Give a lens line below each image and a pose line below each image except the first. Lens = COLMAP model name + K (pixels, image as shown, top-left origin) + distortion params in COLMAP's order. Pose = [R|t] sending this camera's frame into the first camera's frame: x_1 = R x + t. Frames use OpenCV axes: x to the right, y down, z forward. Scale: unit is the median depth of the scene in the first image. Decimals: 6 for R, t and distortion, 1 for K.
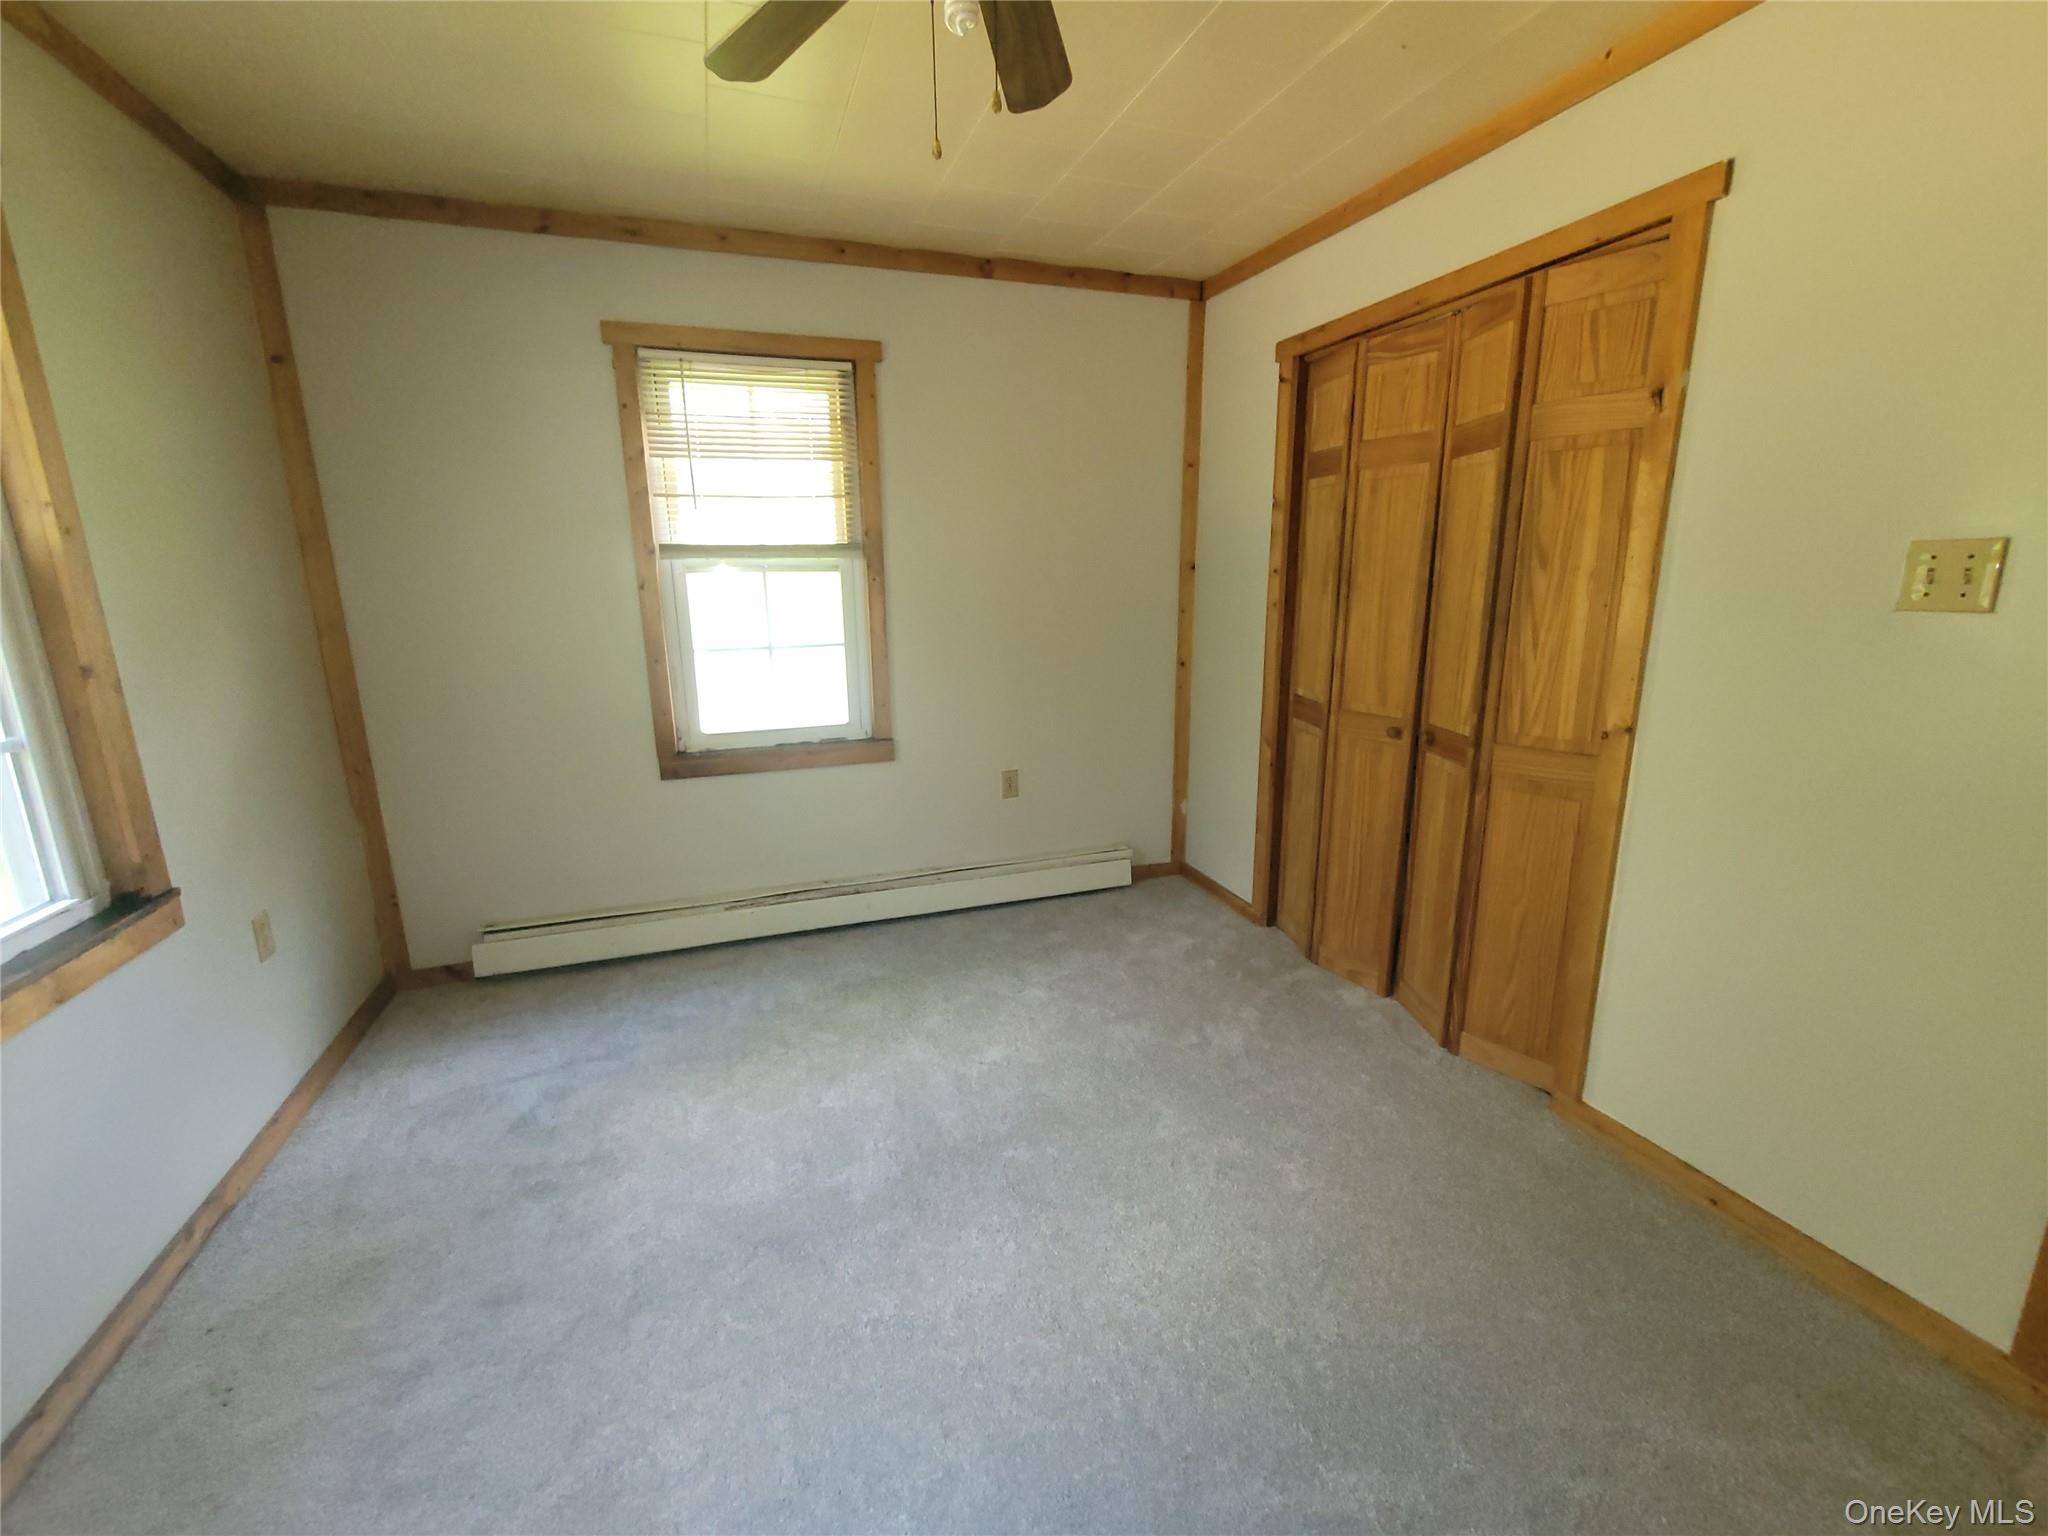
lens RADIAL K [[838.2, 0, 1028.2], [0, 838.2, 761.0], [0, 0, 1]] dist [-0.000704, -0.000308]
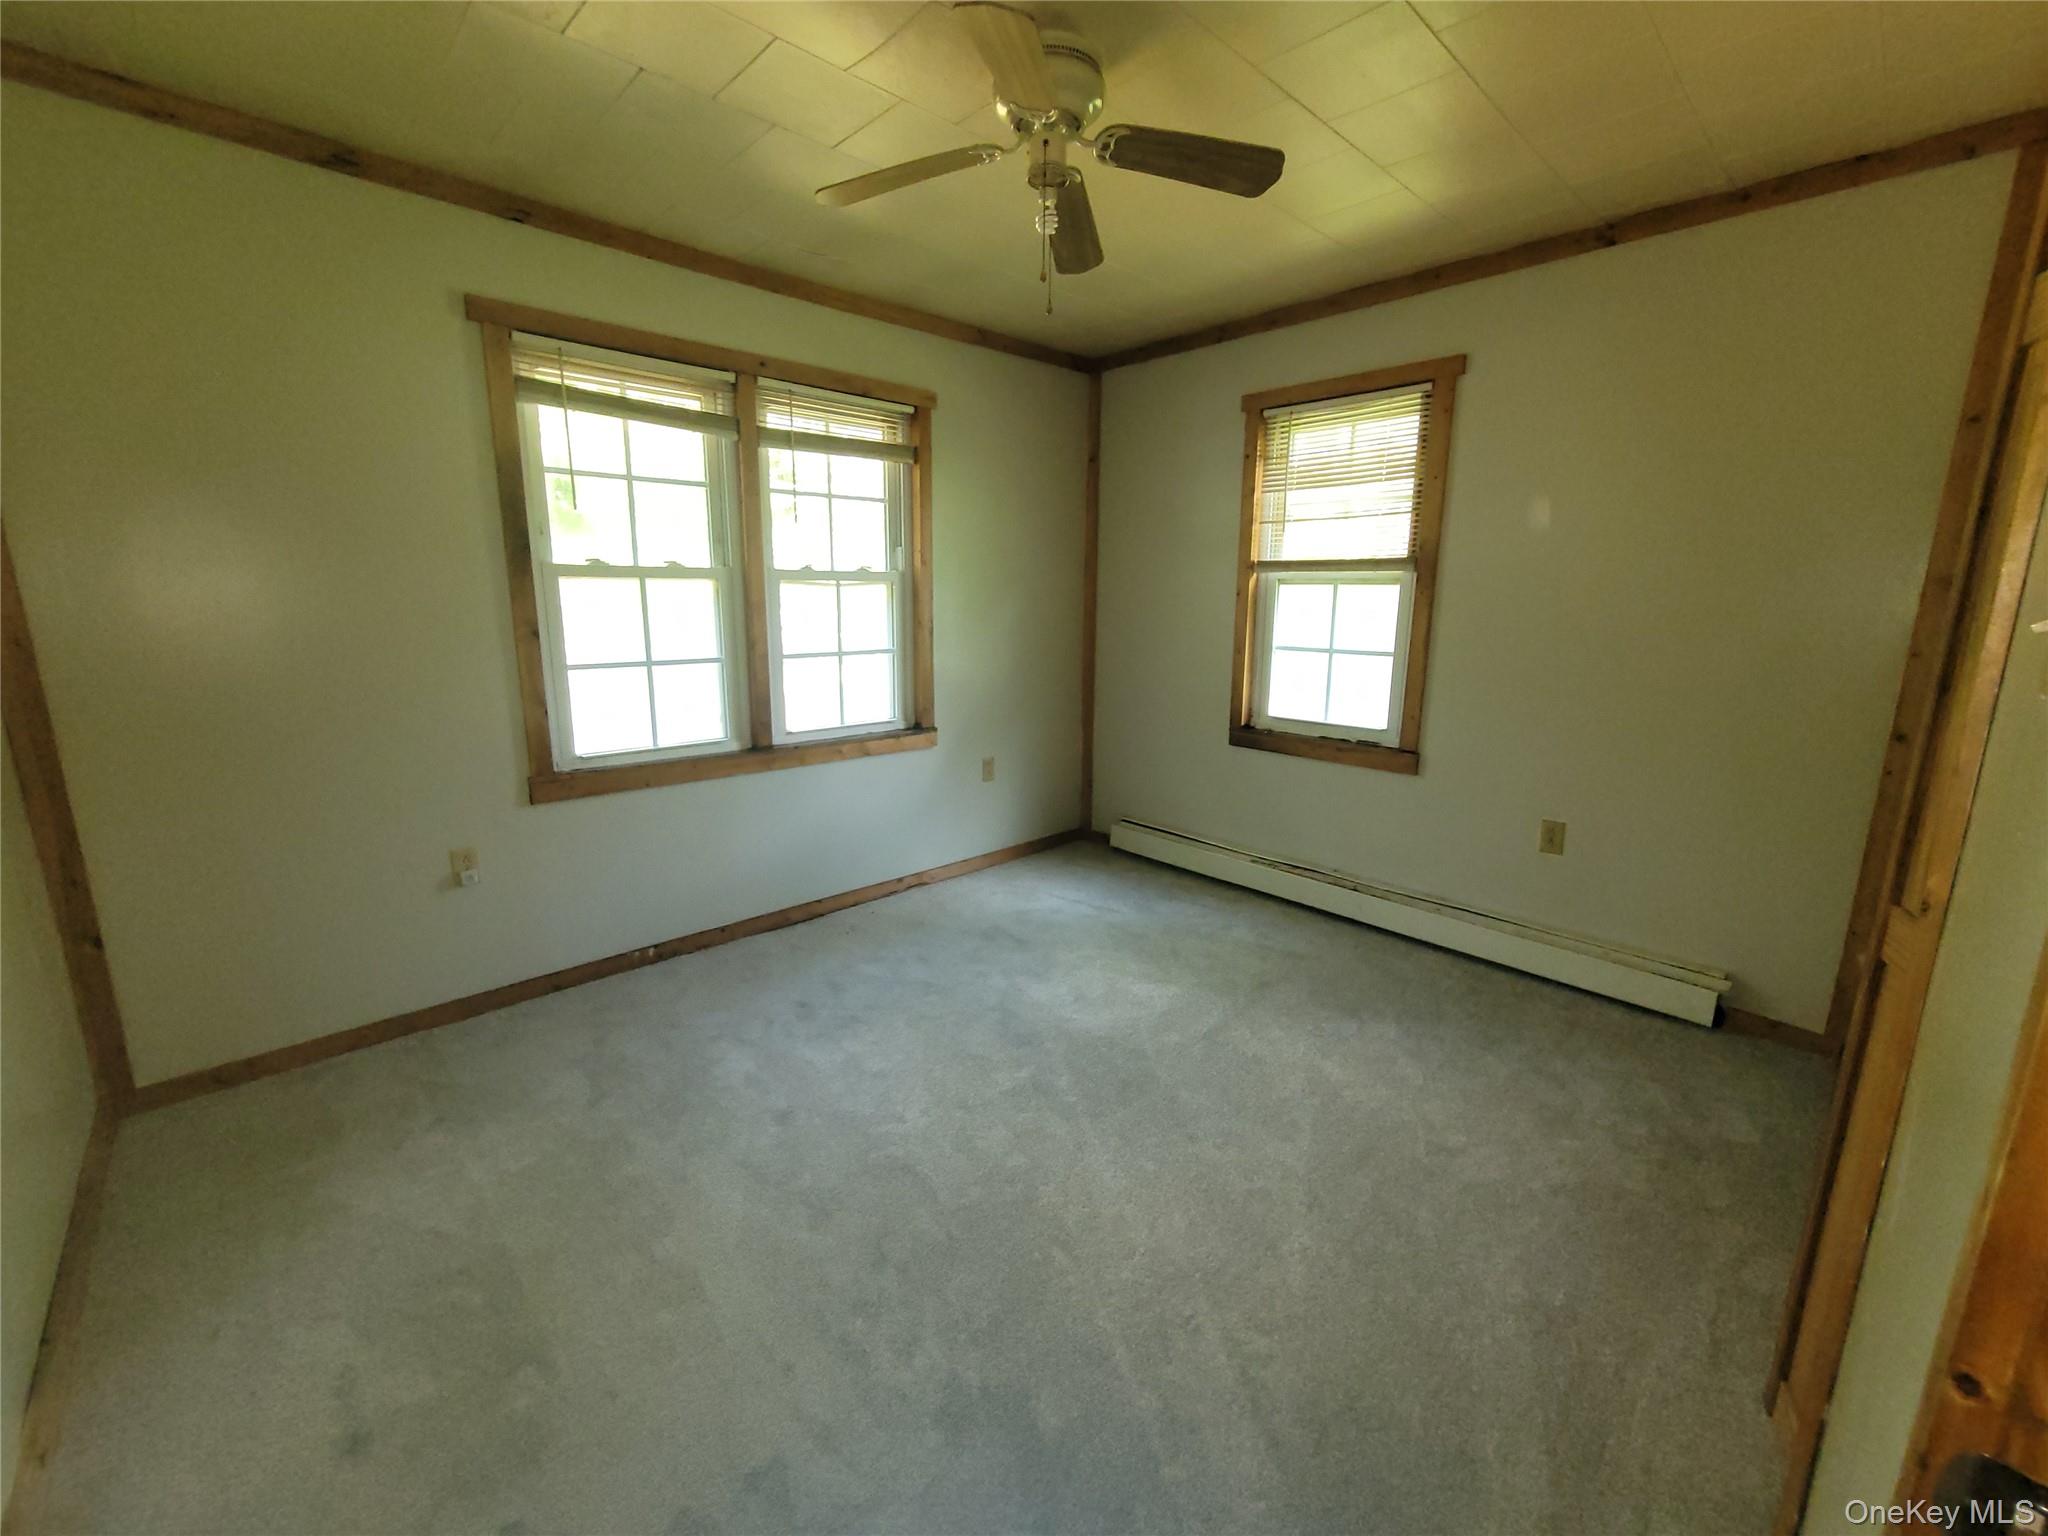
lens RADIAL K [[838.2, 0, 1028.2], [0, 838.2, 761.0], [0, 0, 1]] dist [-0.000704, -0.000308]
pose [[0.398353, 0.198698, -0.895452, 0.589490], [-0.213408, 0.969541, 0.120201, -0.041273], [0.892060, 0.143214, 0.428623, 0.179607]]
